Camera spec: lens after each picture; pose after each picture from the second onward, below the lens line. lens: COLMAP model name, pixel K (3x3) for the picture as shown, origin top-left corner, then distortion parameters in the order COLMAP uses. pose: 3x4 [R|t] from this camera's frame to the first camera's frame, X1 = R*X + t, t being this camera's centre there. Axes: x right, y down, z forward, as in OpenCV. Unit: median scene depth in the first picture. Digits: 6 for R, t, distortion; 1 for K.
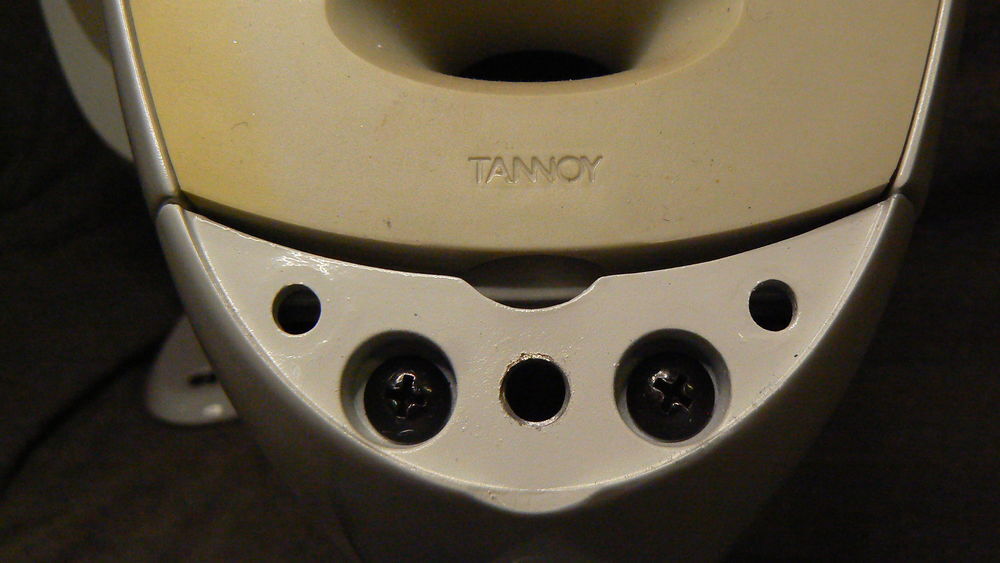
lens RADIAL K [[1124.7, 0, 500.1], [0, 1124.7, 279.0], [0, 0, 1]] dist [-0.135578, 0.000000]
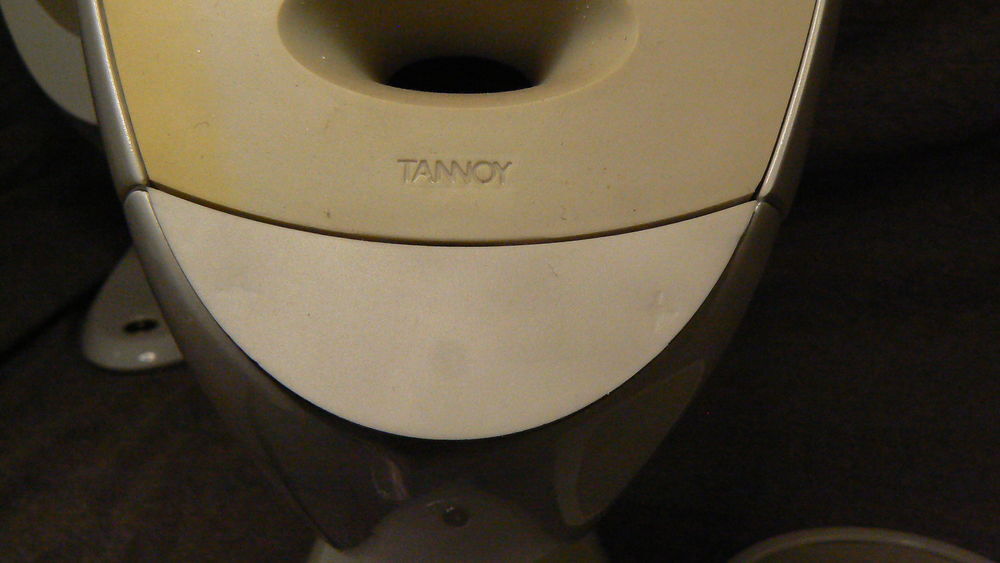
lens RADIAL K [[1124.7, 0, 498.8], [0, 1124.7, 284.3], [0, 0, 1]] dist [-0.135578, 0.000000]
pose [[0.997709, 0.029135, 0.061049, 0.009206], [-0.032054, 0.998362, 0.047394, -0.036923], [-0.059569, -0.049243, 0.997009, -0.179497]]
